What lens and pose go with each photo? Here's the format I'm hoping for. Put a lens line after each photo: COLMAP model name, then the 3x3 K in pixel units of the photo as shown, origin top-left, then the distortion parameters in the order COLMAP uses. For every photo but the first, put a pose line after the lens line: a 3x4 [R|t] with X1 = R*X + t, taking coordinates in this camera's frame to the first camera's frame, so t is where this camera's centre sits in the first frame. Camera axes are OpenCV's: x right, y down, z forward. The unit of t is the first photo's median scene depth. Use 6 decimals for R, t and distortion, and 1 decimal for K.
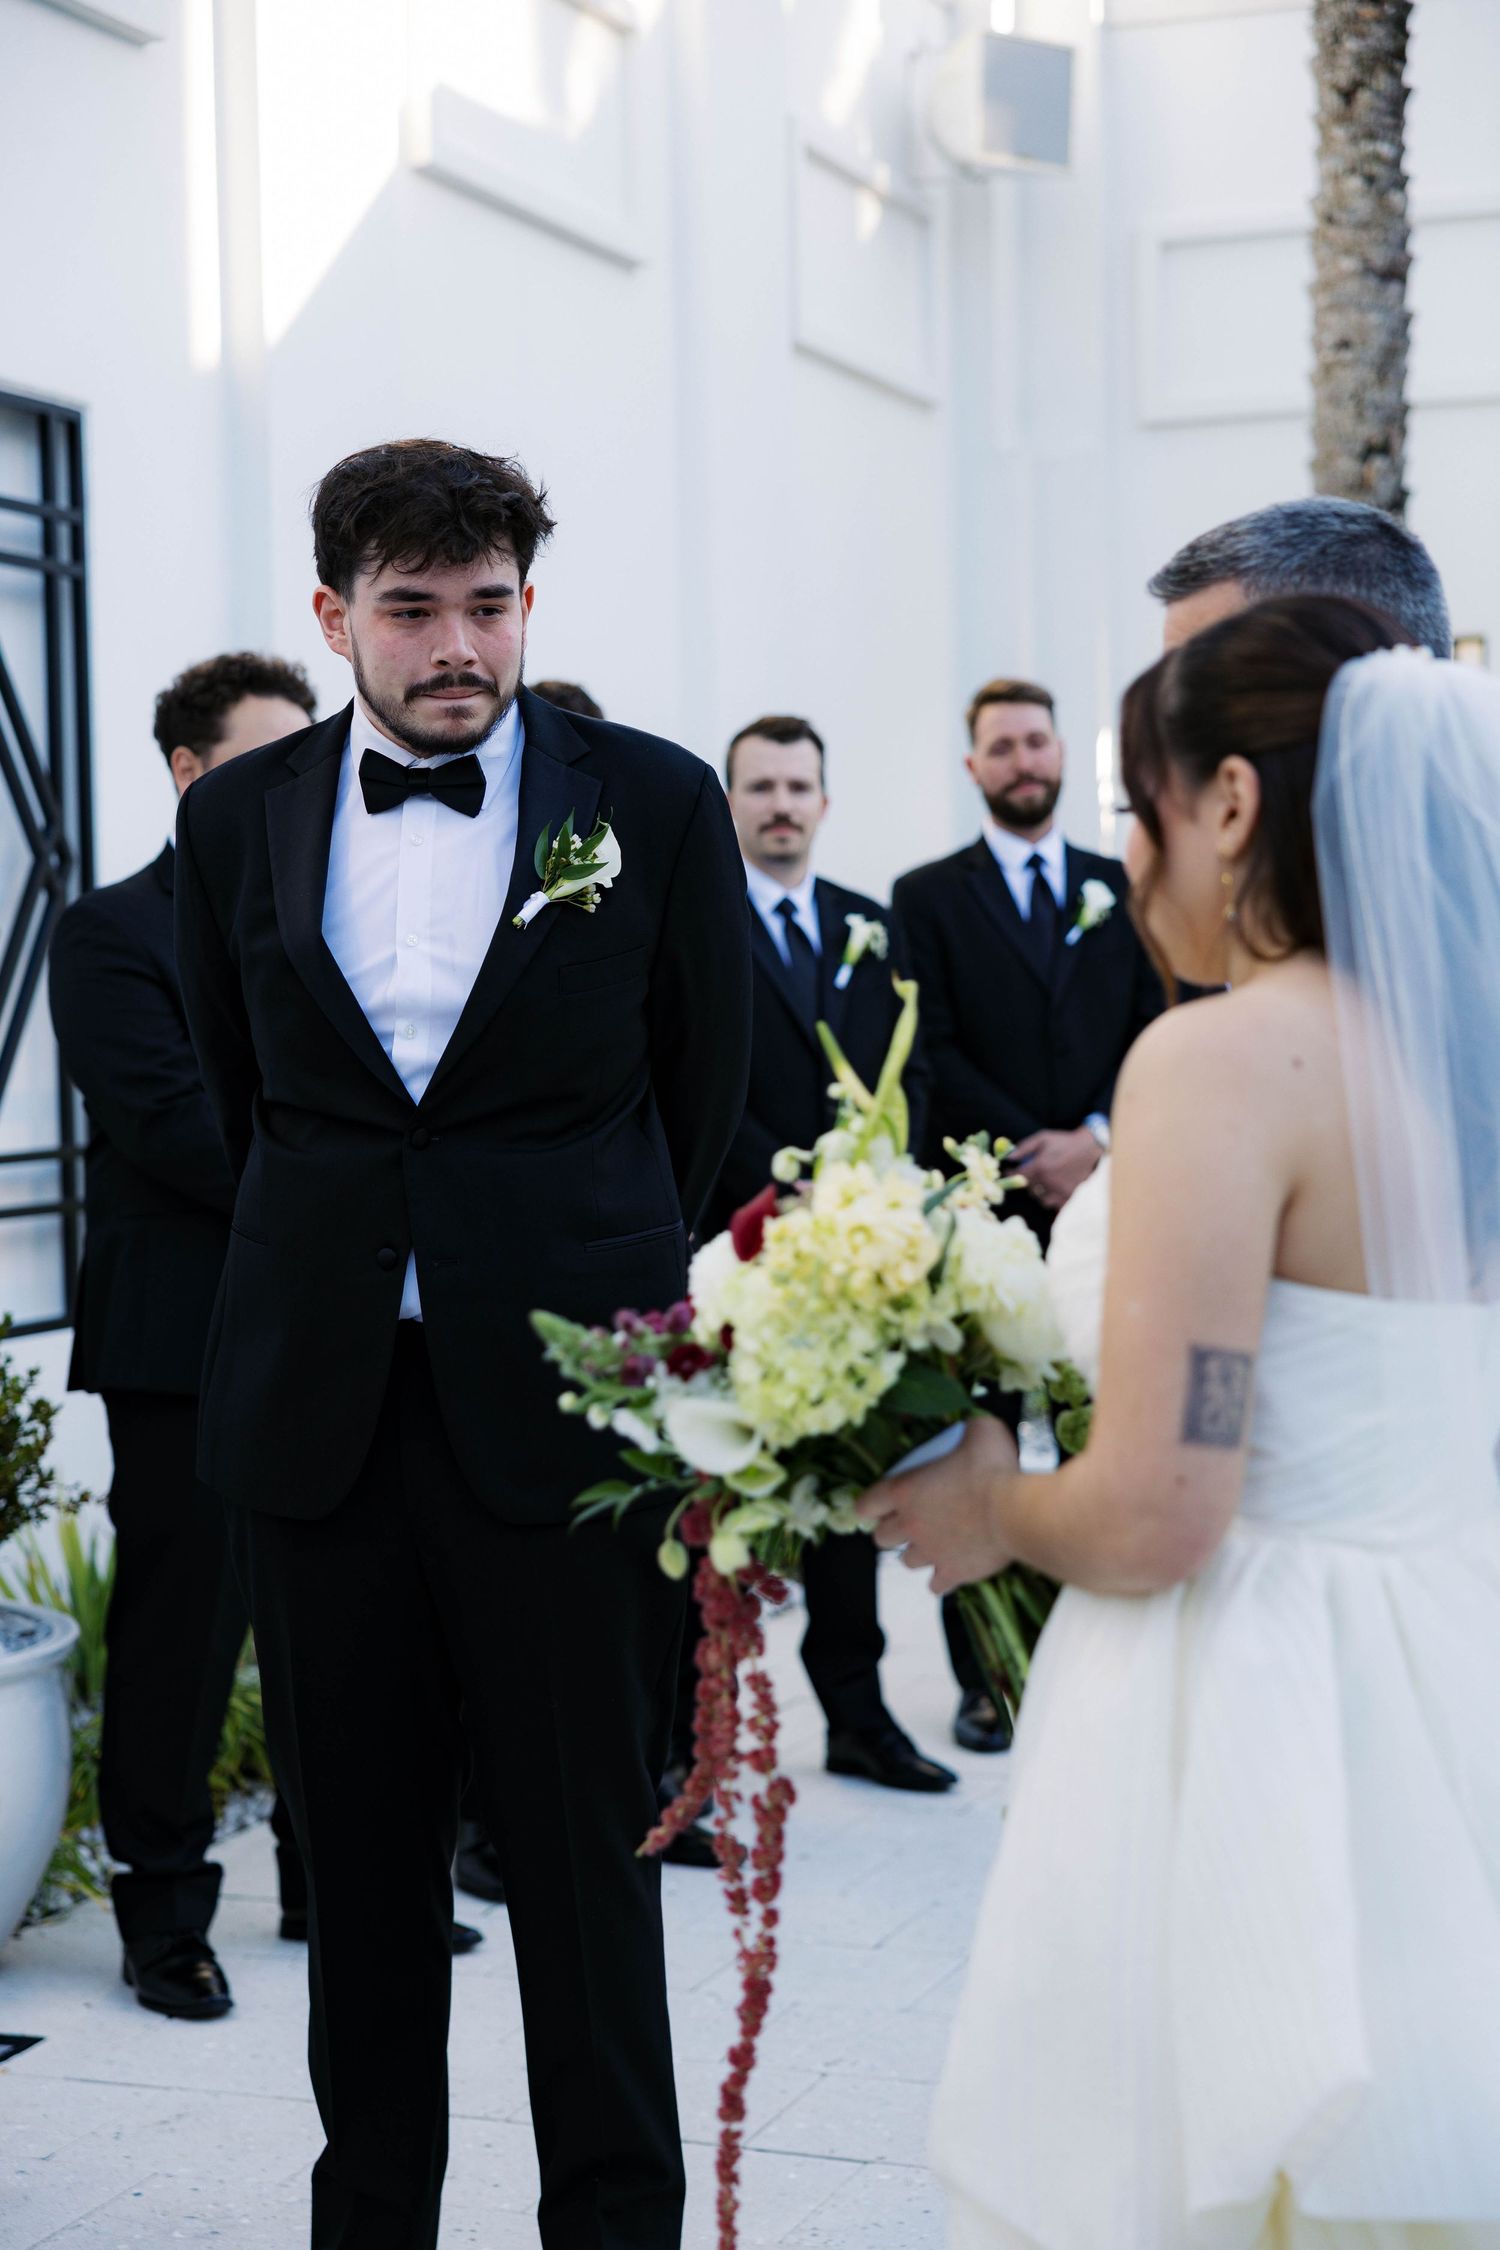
lens RADIAL K [[3761.5, 0, 750.0], [0, 3761.5, 1125.0], [0, 0, 1]] dist [0.024476, 0.014652]
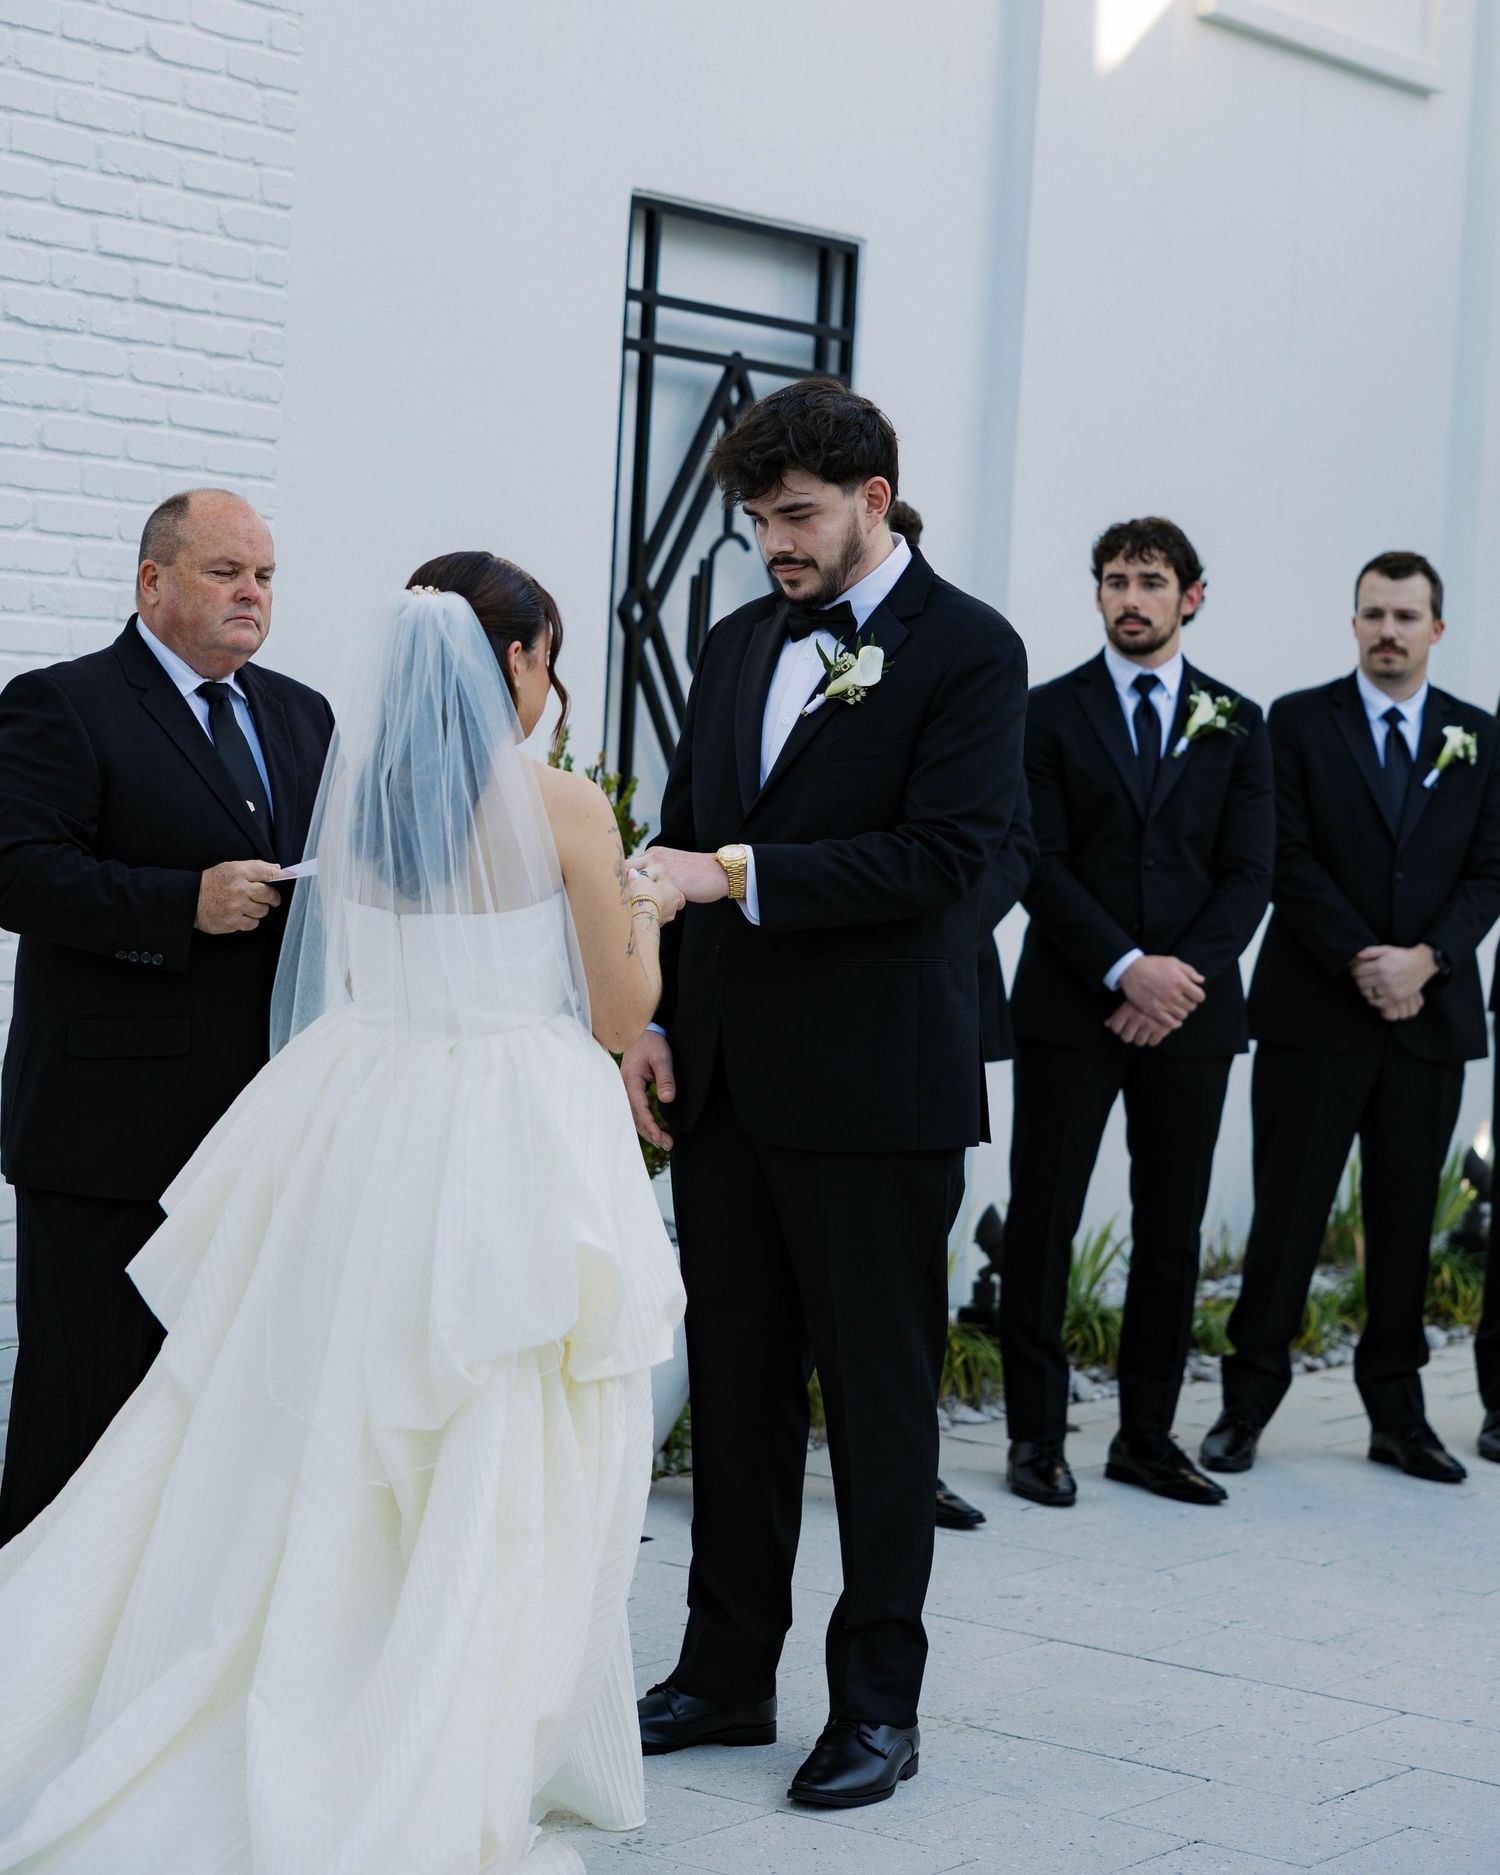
lens RADIAL K [[4329.8, 0, 750.0], [0, 4329.8, 937.5], [0, 0, 1]] dist [0.021695, 0.014868]
pose [[0.967102, 0.085378, -0.239634, 0.178901], [-0.083051, 0.996348, 0.019812, 0.001620], [0.240451, 0.000741, 0.970661, -0.430104]]
